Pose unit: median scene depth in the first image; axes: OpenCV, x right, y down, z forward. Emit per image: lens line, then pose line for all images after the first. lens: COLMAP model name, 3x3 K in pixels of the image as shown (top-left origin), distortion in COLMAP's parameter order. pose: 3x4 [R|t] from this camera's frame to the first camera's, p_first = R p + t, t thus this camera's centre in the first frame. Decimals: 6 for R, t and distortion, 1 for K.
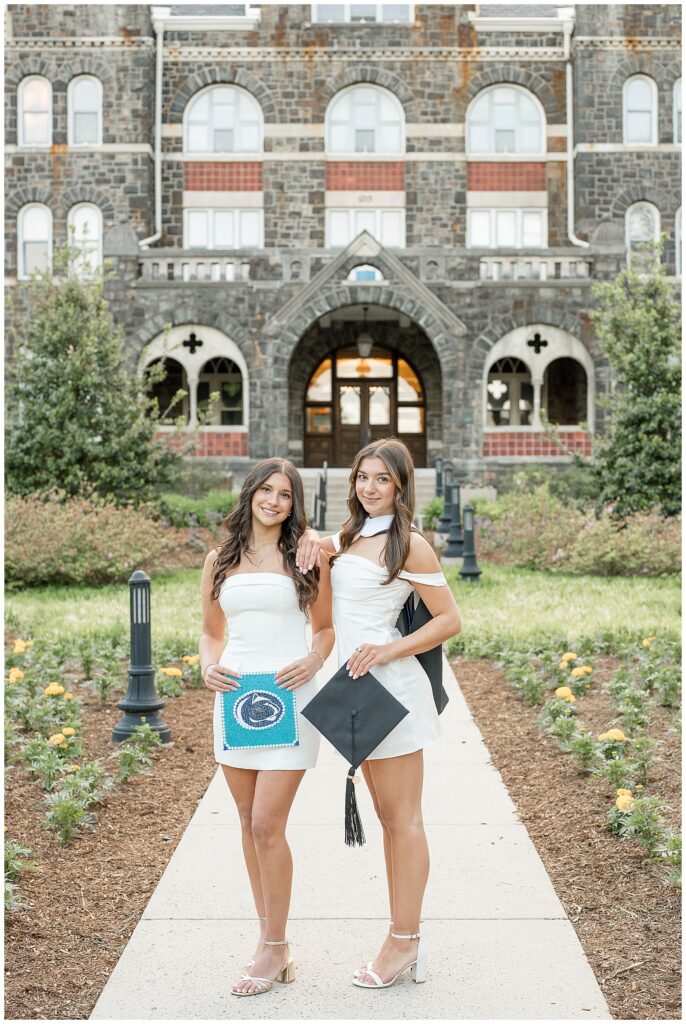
lens RADIAL K [[2837.1, 0, 344.3], [0, 2837.1, 564.4], [0, 0, 1]] dist [0.097451, 0.040600]
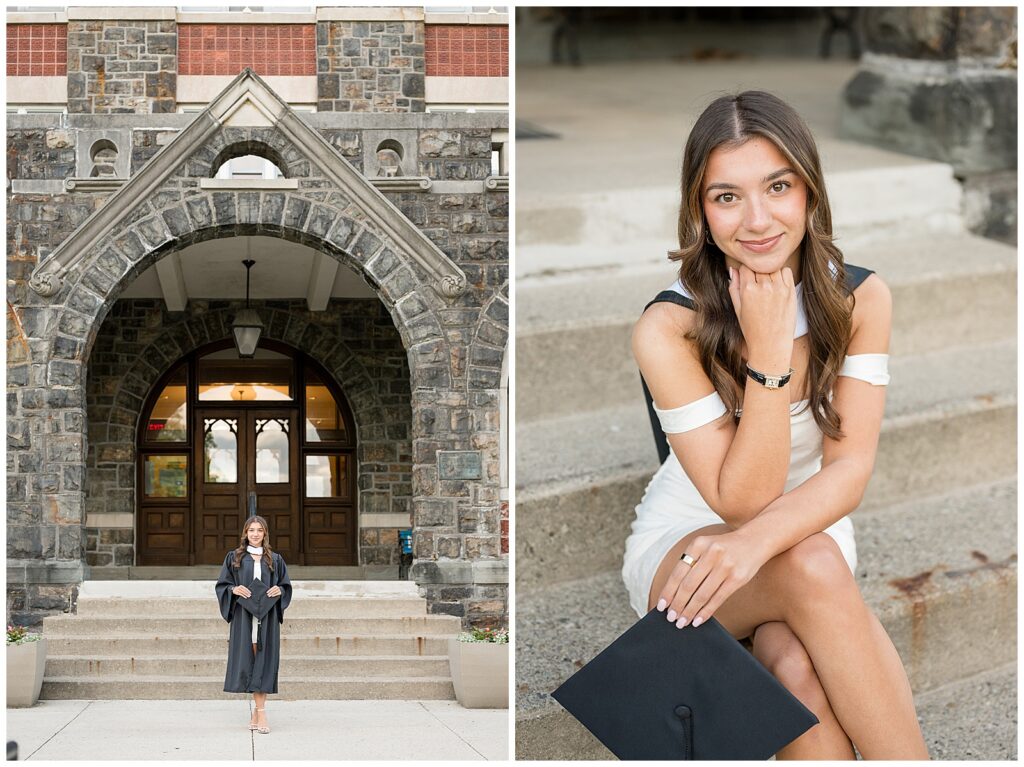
lens RADIAL K [[2211.9, 0, 258.4], [0, 2211.9, 367.1], [0, 0, 1]] dist [-0.039392, 0.198011]
pose [[0.999894, -0.000038, 0.014549, 0.003276], [0.001519, 0.994801, -0.101828, -0.028324], [-0.014470, 0.101839, 0.994696, 0.572801]]
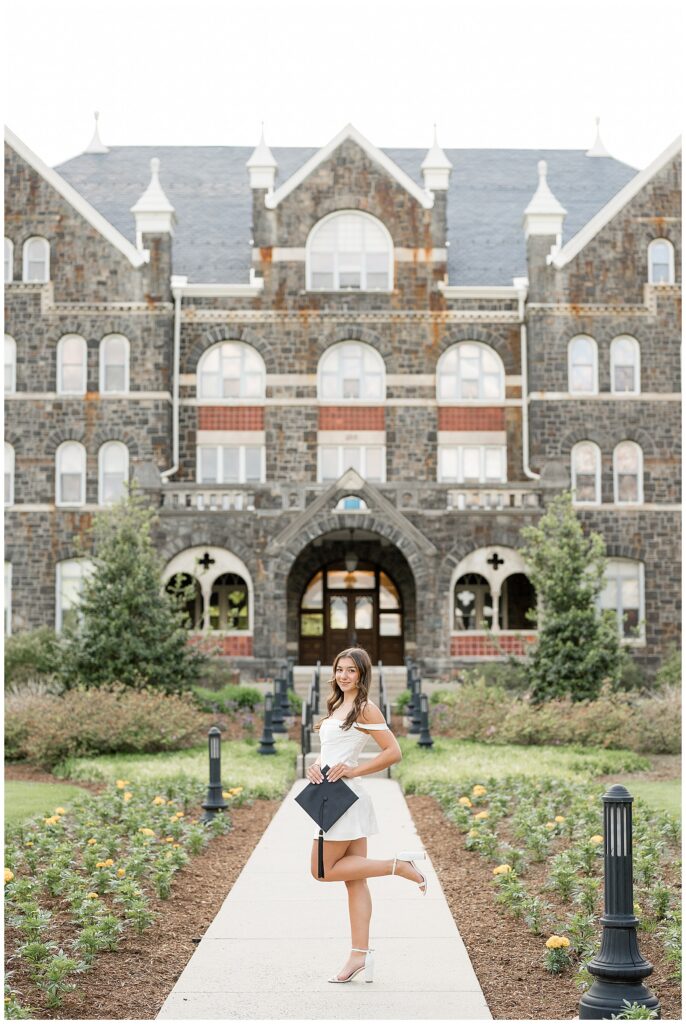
lens RADIAL K [[2825.5, 0, 401.1], [0, 2825.5, 512.3], [0, 0, 1]] dist [0.101914, 0.138264]
pose [[0.999716, 0.000509, 0.023824, -0.000027], [0.001588, 0.996125, -0.087936, 0.005436], [-0.023776, 0.087949, 0.995841, -0.167221]]
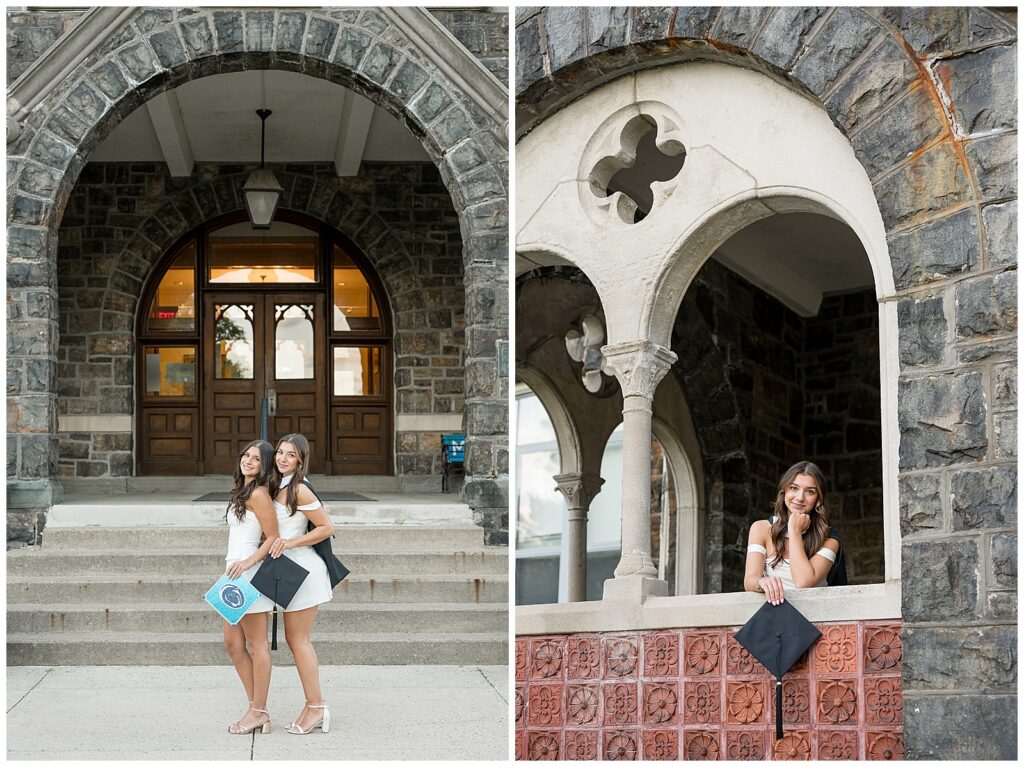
lens RADIAL K [[2148.1, 0, 512.0], [0, 2148.1, 383.5], [0, 0, 1]] dist [-0.336773, 0.064633]
pose [[0.993170, -0.002541, 0.116650, 0.006913], [0.007853, 0.998952, -0.045097, -0.032917], [-0.116413, 0.045705, 0.992149, 0.650339]]
